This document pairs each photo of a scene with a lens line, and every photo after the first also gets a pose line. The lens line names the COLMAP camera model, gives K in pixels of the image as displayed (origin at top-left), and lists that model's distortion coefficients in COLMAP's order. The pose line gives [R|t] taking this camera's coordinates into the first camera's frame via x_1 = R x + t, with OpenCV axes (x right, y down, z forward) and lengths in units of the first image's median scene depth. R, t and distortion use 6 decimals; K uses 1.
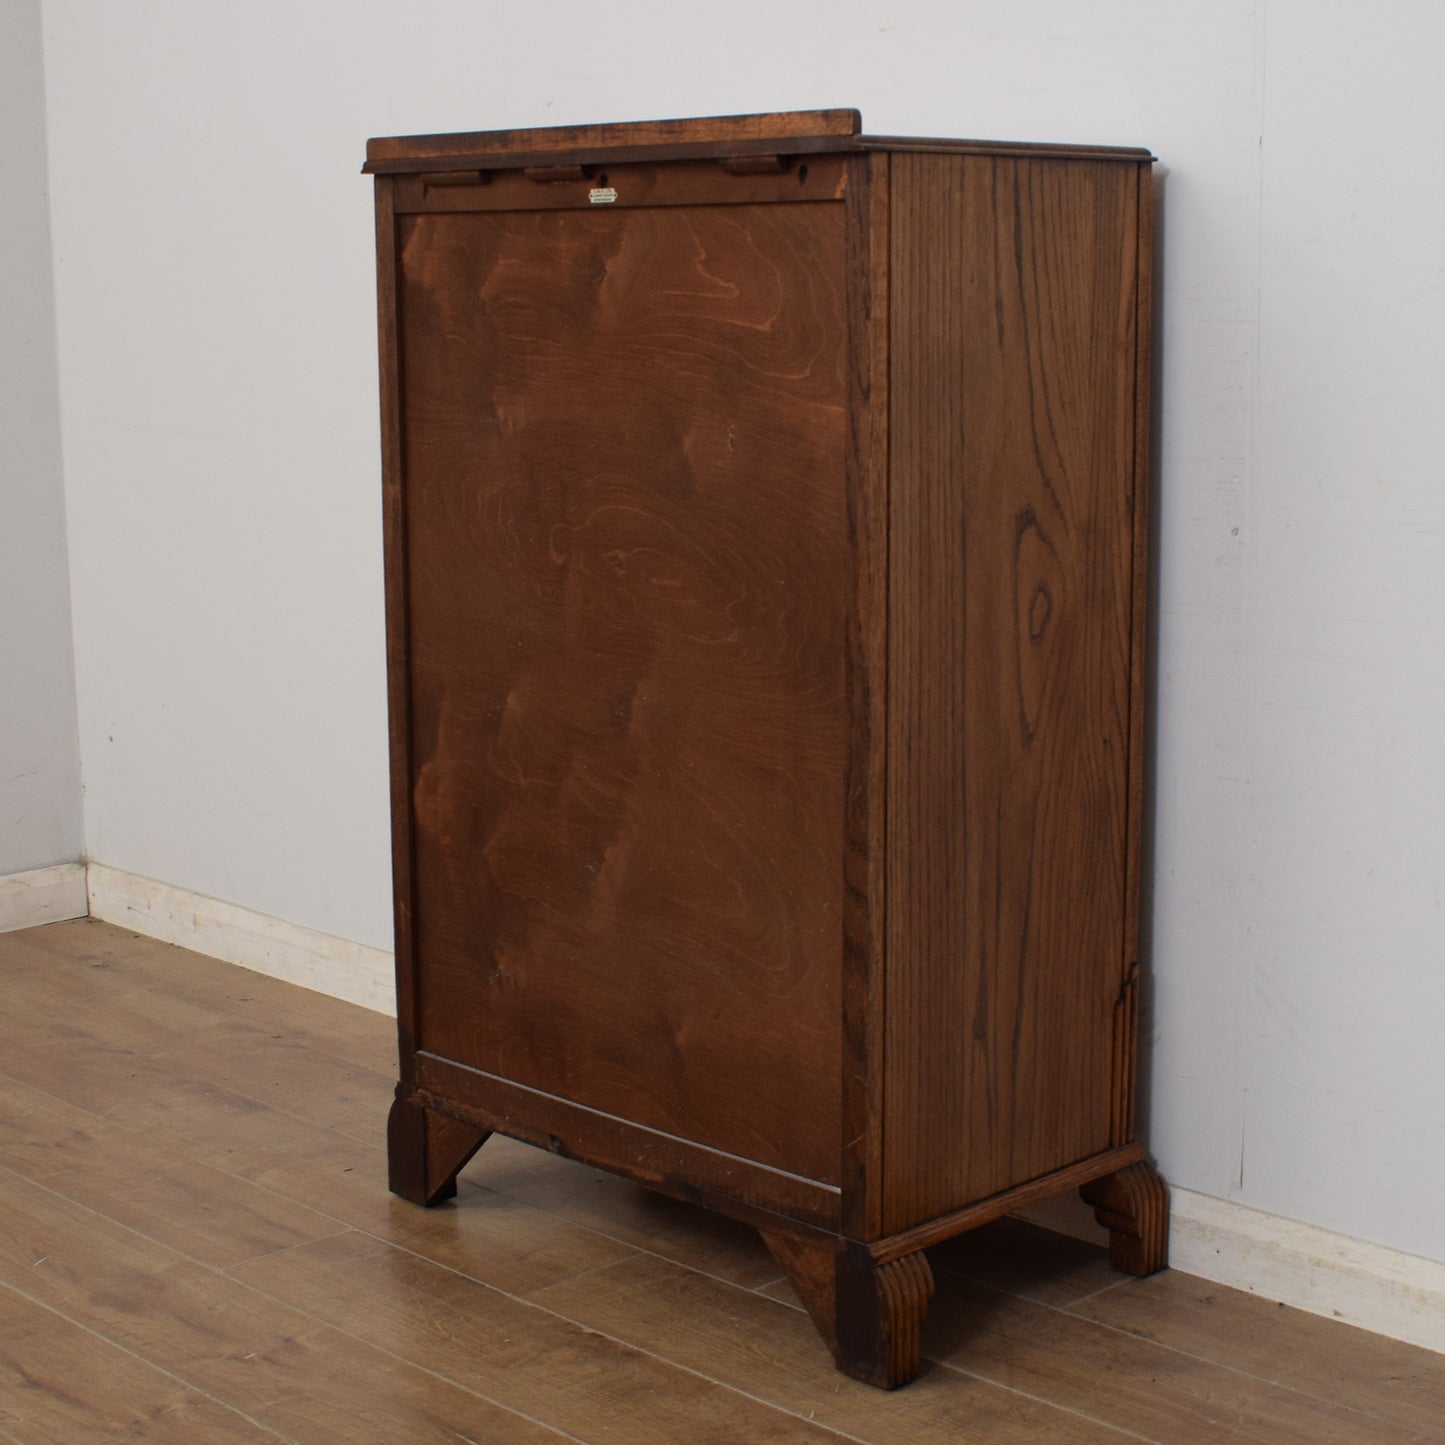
lens RADIAL K [[2646.1, 0, 720.8], [0, 2646.1, 724.2], [0, 0, 1]] dist [-0.060247, -0.175848]
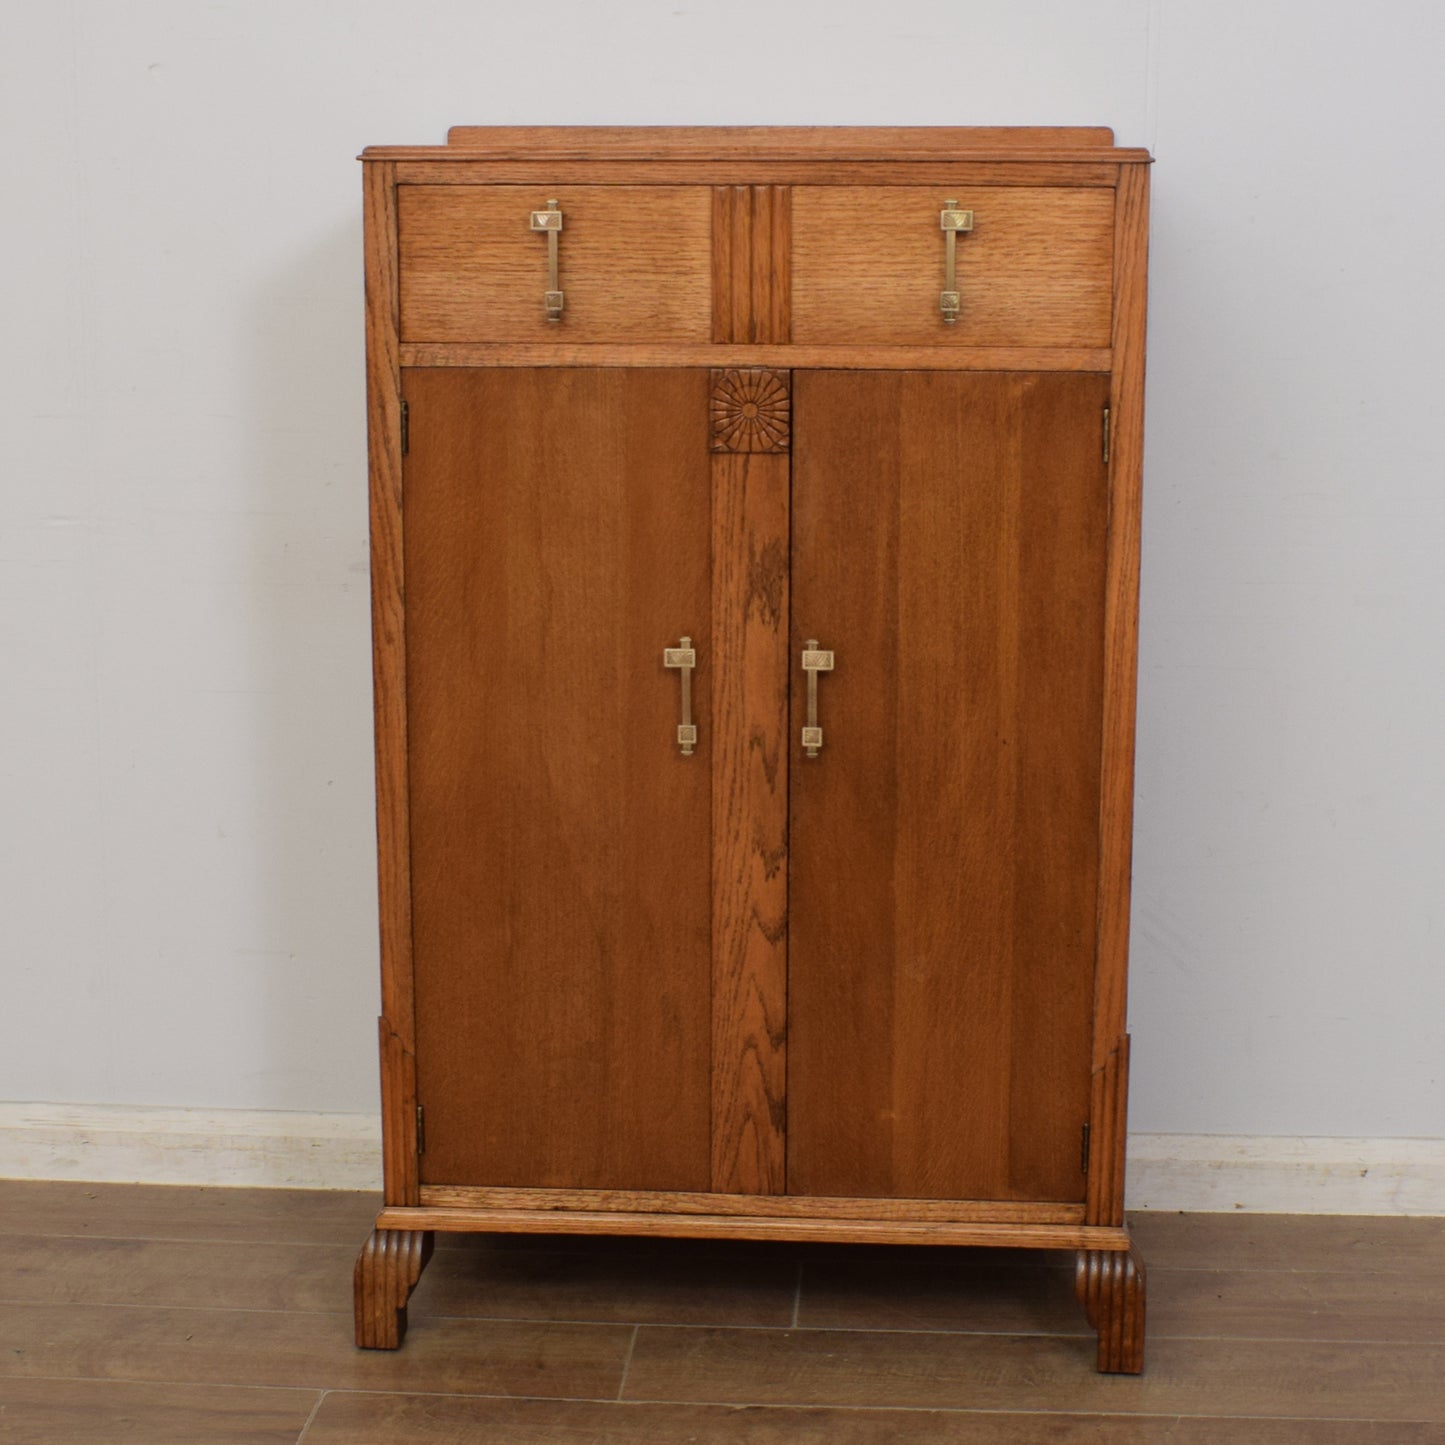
lens RADIAL K [[2821.8, 0, 778.8], [0, 2821.8, 747.1], [0, 0, 1]] dist [-0.089598, -0.010473]
pose [[0.736711, -0.122519, 0.665015, -0.666770], [0.105757, 0.992223, 0.065644, -0.066220], [-0.667886, 0.021969, 0.743939, 0.238051]]
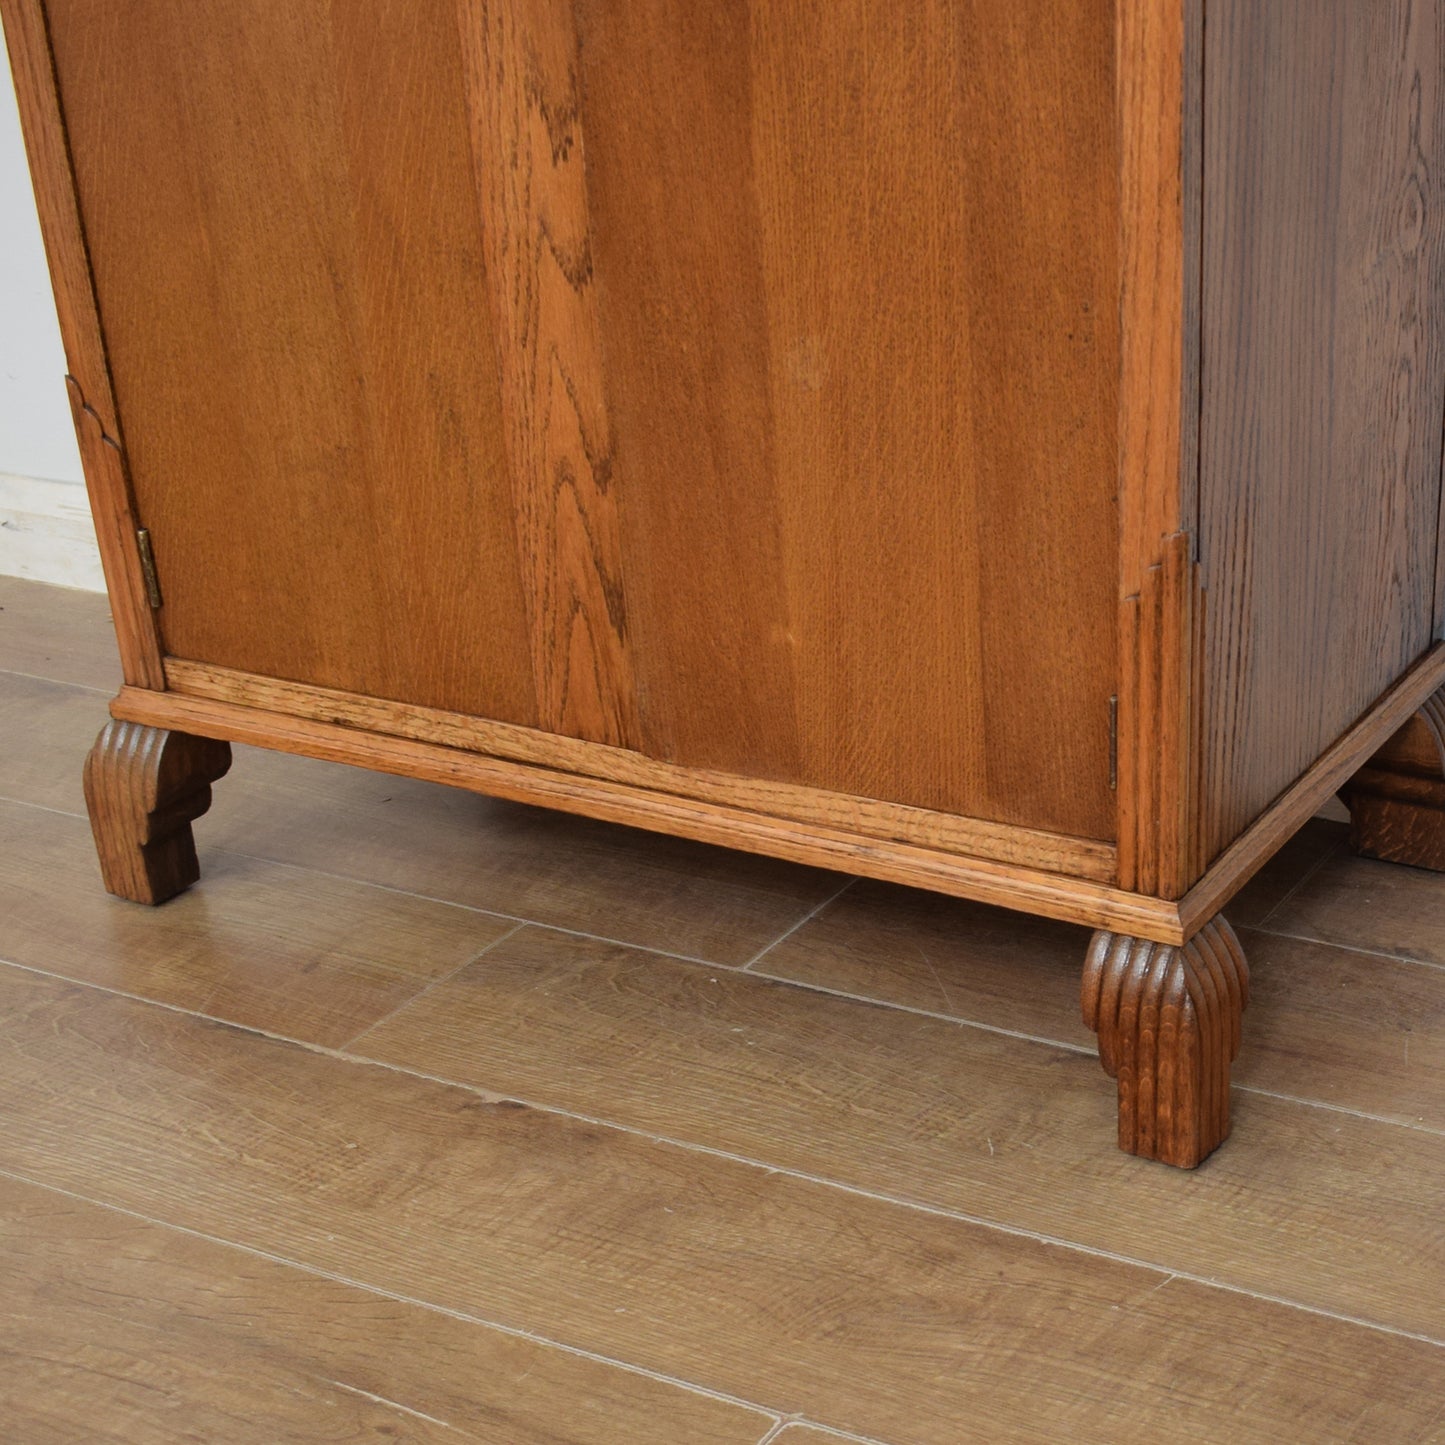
lens RADIAL K [[2580.7, 0, 1145.8], [0, 2580.7, 1080.4], [0, 0, 1]] dist [-0.094314, 0.010826]
pose [[0.934154, -0.169159, 0.314233, -0.089299], [0.051426, 0.935140, 0.350527, 0.044735], [-0.353147, -0.311286, 0.882263, 0.472244]]
